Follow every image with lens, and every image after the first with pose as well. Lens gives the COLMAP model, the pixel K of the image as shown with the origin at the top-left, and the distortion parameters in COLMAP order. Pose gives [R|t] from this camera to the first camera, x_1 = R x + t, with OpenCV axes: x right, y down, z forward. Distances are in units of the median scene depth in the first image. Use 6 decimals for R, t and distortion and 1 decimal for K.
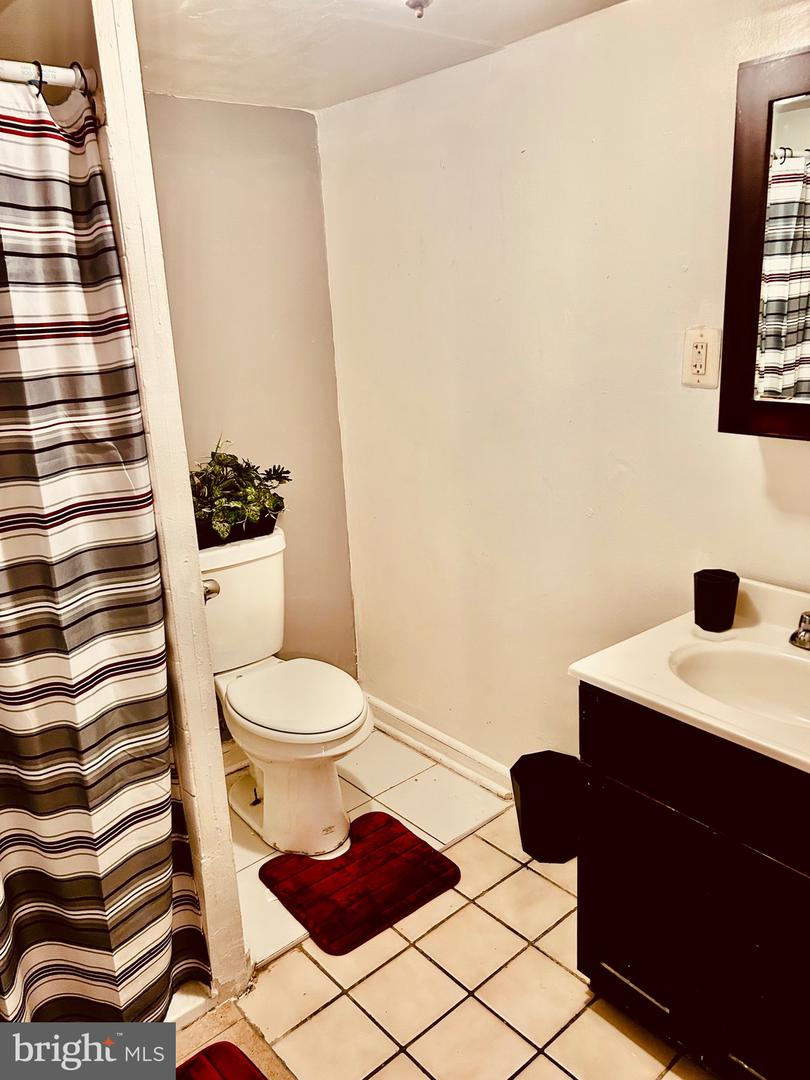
lens RADIAL K [[810.6, 0, 407.4], [0, 810.6, 548.6], [0, 0, 1]] dist [0.055849, -0.059608]
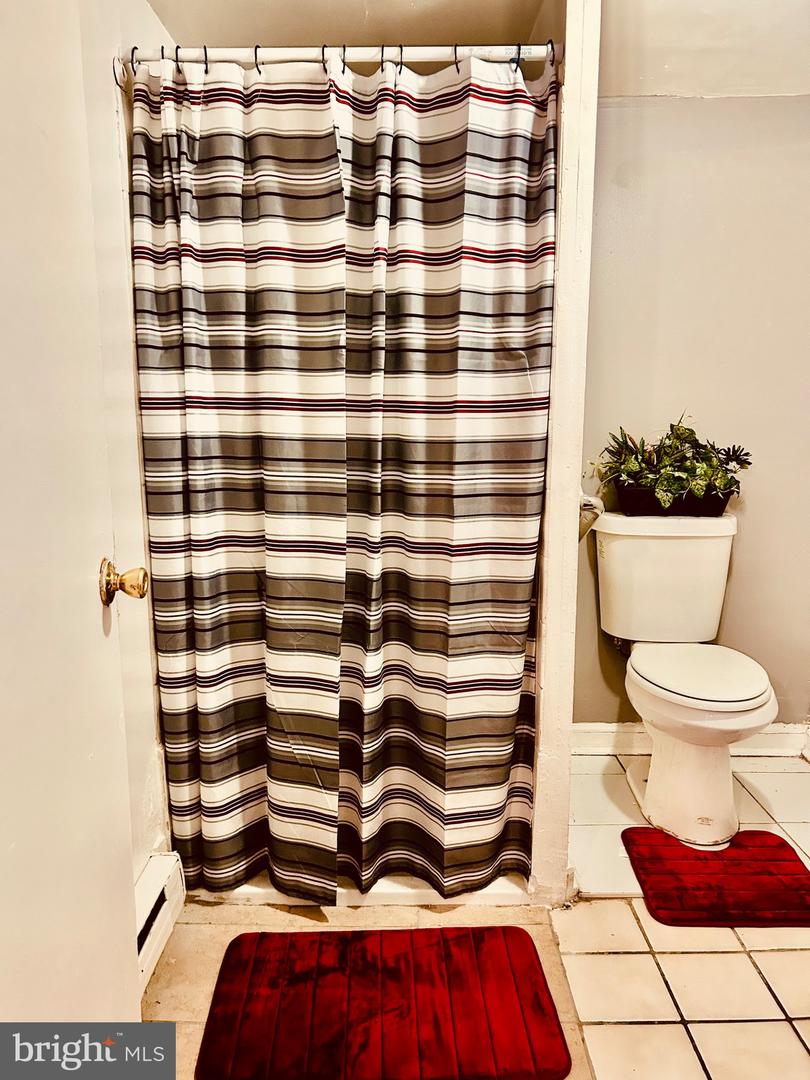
lens RADIAL K [[815.1, 0, 407.3], [0, 815.1, 549.6], [0, 0, 1]] dist [0.041552, -0.042866]
pose [[0.756399, 0.151516, -0.636320, 0.231839], [-0.216137, 0.976055, -0.024513, 0.161703], [0.617369, 0.156075, 0.771035, 0.017099]]
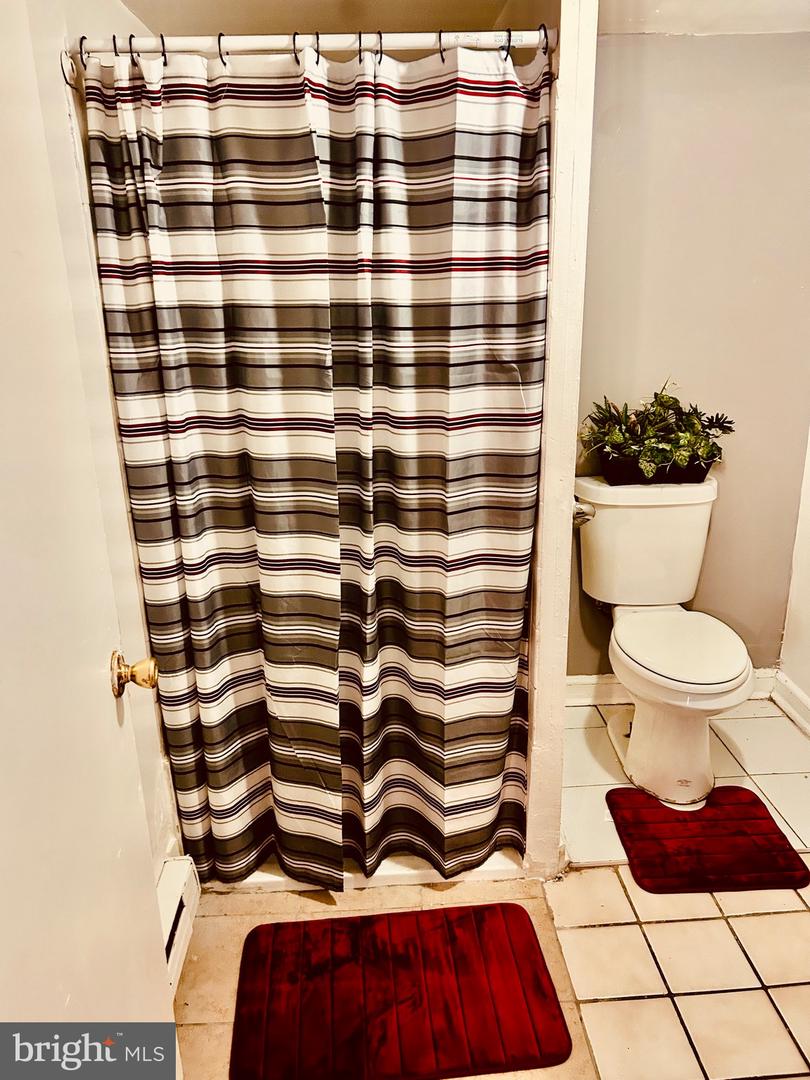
lens RADIAL K [[812.0, 0, 409.0], [0, 812.0, 547.2], [0, 0, 1]] dist [0.062093, -0.074537]
pose [[0.790864, 0.215339, -0.572855, 0.175554], [-0.184146, 0.976404, 0.112809, 0.014814], [0.583630, 0.016272, 0.811857, -0.015874]]
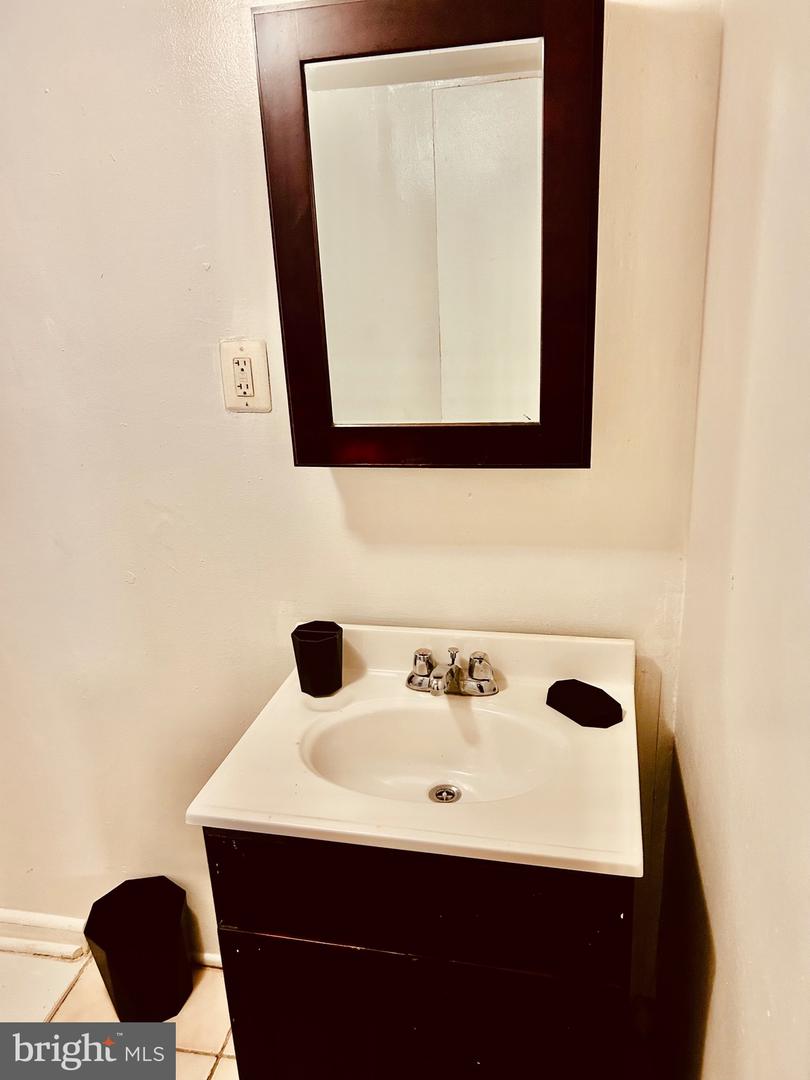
lens RADIAL K [[812.6, 0, 393.7], [0, 812.6, 543.7], [0, 0, 1]] dist [0.099577, -0.162465]
pose [[0.788333, -0.180911, 0.588050, -0.033876], [0.185629, 0.981189, 0.053007, -0.074014], [-0.586578, 0.067372, 0.807086, 0.228353]]
